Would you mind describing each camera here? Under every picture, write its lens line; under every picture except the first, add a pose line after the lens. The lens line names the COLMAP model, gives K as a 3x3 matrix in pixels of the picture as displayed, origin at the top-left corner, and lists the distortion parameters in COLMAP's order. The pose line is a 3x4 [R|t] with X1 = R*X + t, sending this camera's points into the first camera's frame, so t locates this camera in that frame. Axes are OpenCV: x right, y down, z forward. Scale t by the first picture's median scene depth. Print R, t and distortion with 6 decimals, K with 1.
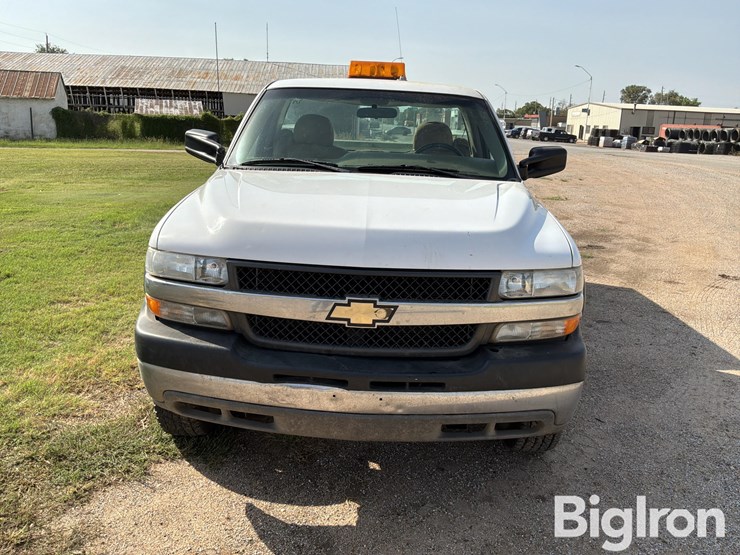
lens RADIAL K [[618.7, 0, 370.0], [0, 618.7, 277.5], [0, 0, 1]] dist [0.085620, -0.178152]
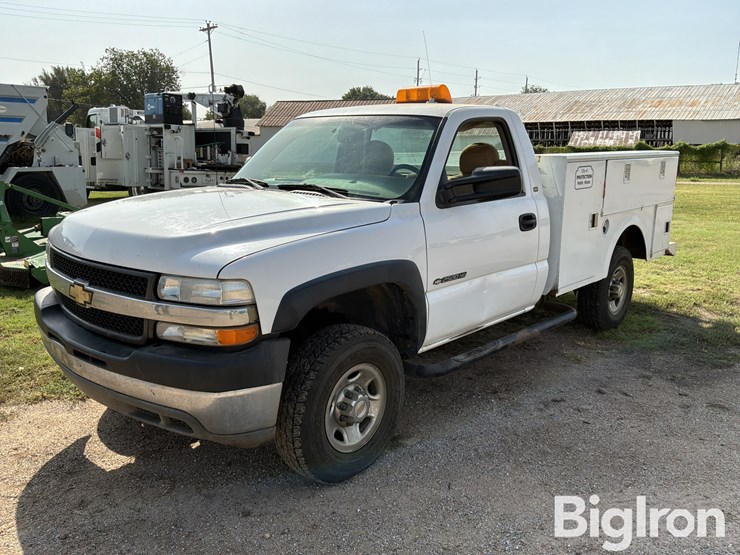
lens RADIAL K [[623.1, 0, 370.0], [0, 623.1, 277.5], [0, 0, 1]] dist [0.112192, -0.263011]
pose [[0.748579, 0.102163, -0.655128, 1.143795], [-0.135800, 0.990736, -0.000672, -0.050038], [0.648990, 0.089470, 0.755518, 0.368655]]
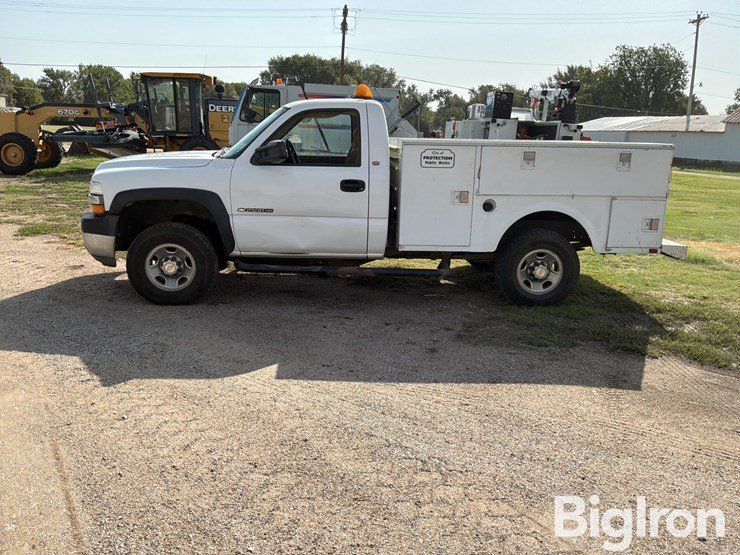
lens RADIAL K [[618.2, 0, 370.0], [0, 618.2, 277.5], [0, 0, 1]] dist [0.110714, -0.188615]
pose [[0.068133, 0.190781, -0.979265, 2.735682], [-0.268869, 0.948742, 0.166128, -0.350818], [0.960764, 0.251975, 0.115936, 1.880712]]
